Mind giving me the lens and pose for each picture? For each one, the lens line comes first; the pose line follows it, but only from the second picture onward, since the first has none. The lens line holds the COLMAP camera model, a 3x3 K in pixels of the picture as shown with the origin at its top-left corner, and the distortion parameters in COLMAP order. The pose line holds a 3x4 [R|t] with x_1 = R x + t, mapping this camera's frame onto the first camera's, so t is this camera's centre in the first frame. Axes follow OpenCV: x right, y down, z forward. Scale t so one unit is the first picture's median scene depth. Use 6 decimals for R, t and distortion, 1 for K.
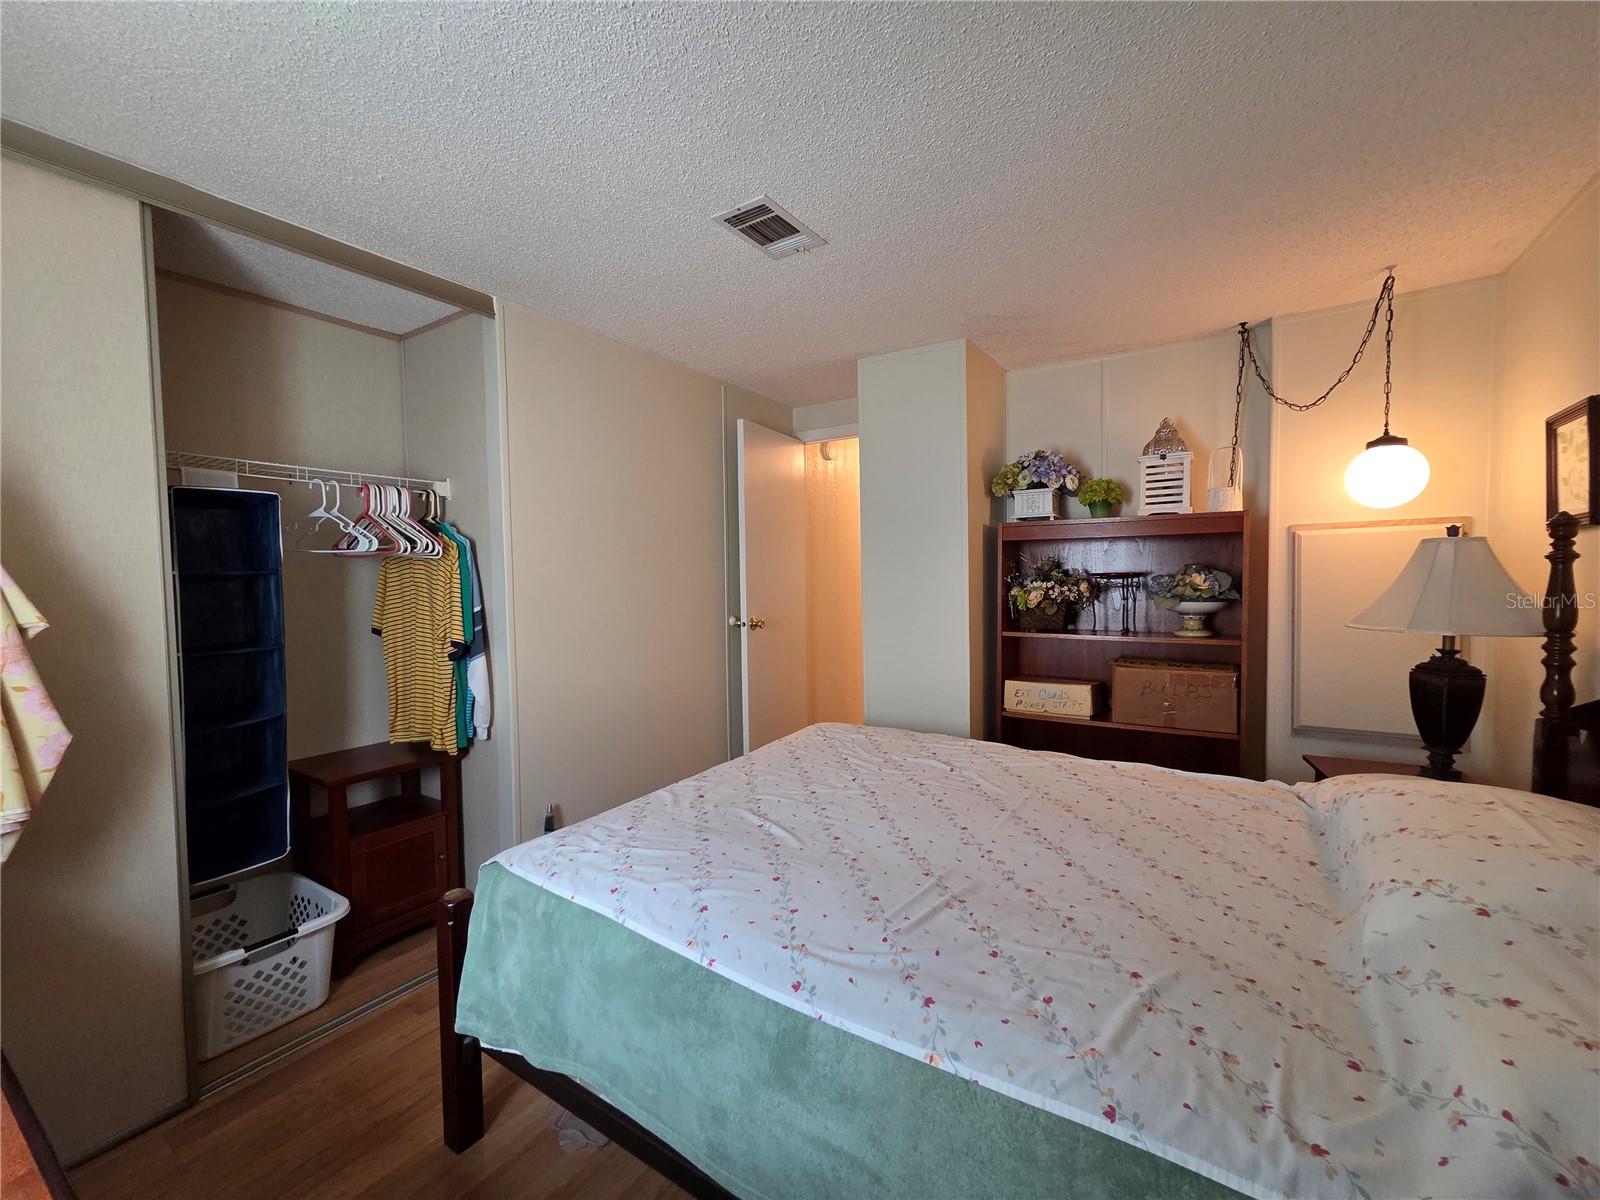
lens RADIAL K [[654.3, 0, 803.0], [0, 654.3, 598.3], [0, 0, 1]] dist [0.002247, -0.000378]
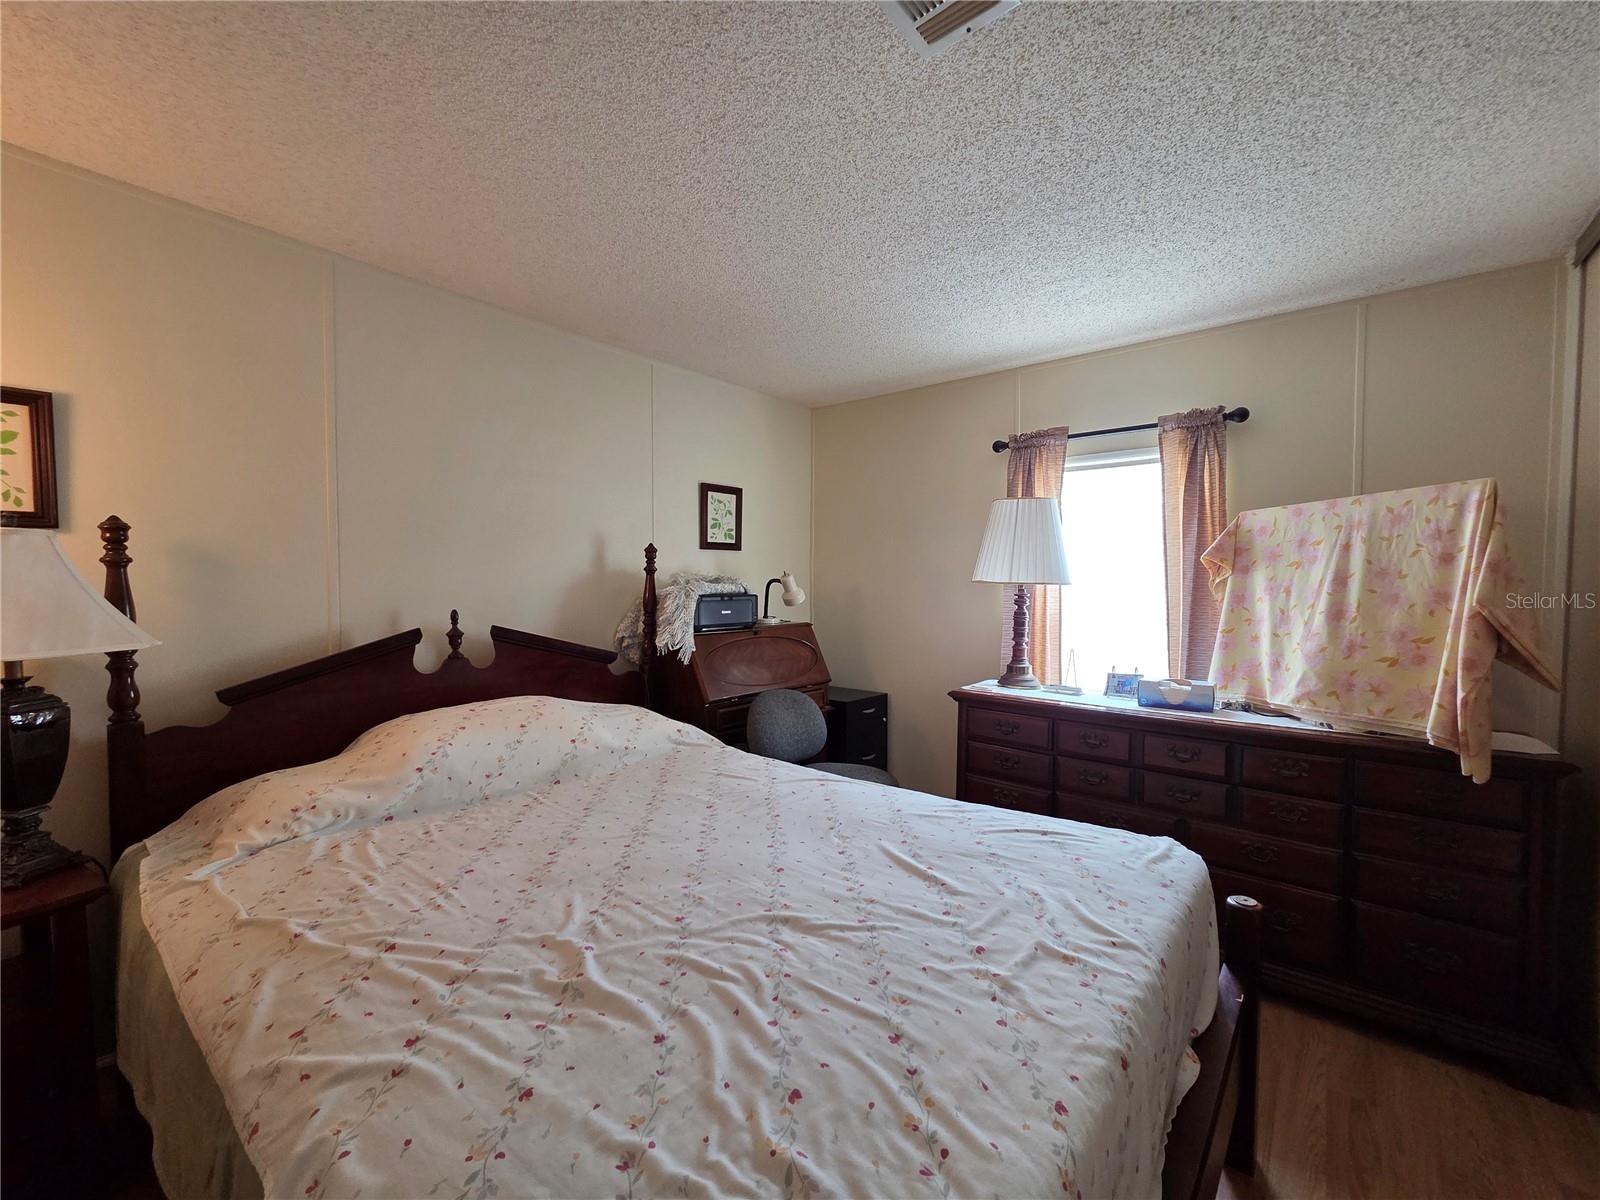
lens RADIAL K [[654.3, 0, 795.1], [0, 654.3, 601.4], [0, 0, 1]] dist [0.002247, -0.000378]
pose [[-0.992906, 0.004723, 0.118808, 0.005126], [0.014044, 0.996875, 0.077737, -0.063046], [-0.118070, 0.078854, -0.989869, 1.841368]]
